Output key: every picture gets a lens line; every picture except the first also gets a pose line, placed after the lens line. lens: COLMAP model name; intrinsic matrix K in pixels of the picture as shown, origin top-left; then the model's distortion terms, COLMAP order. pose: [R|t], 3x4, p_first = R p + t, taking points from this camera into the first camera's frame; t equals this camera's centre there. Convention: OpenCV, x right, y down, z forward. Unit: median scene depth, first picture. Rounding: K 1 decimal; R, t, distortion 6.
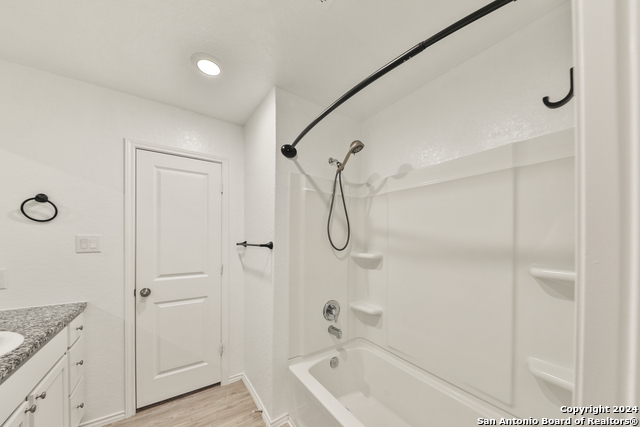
lens RADIAL K [[223.5, 0, 319.4], [0, 223.5, 240.1], [0, 0, 1]] dist [-0.001595, -0.000250]
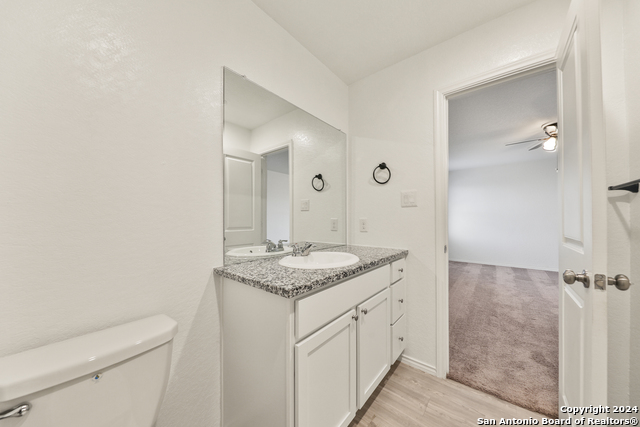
lens RADIAL K [[223.5, 0, 321.1], [0, 223.5, 216.3], [0, 0, 1]] dist [-0.001595, -0.000250]
pose [[0.300949, -0.007737, -0.953609, -0.088925], [0.005322, 0.999965, -0.006433, 0.106512], [0.953625, -0.003139, 0.300980, 0.229370]]
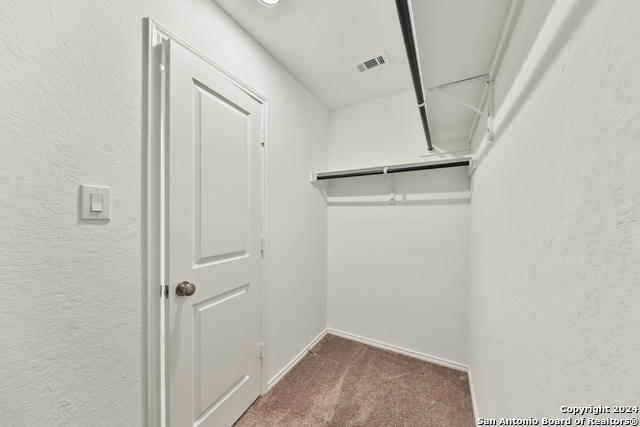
lens RADIAL K [[223.5, 0, 318.8], [0, 223.5, 216.8], [0, 0, 1]] dist [-0.001595, -0.000250]
pose [[0.893403, 0.001660, 0.449253, -0.774803], [0.000694, 0.999987, -0.005076, 0.046571], [-0.449256, 0.004847, 0.893390, 0.321476]]
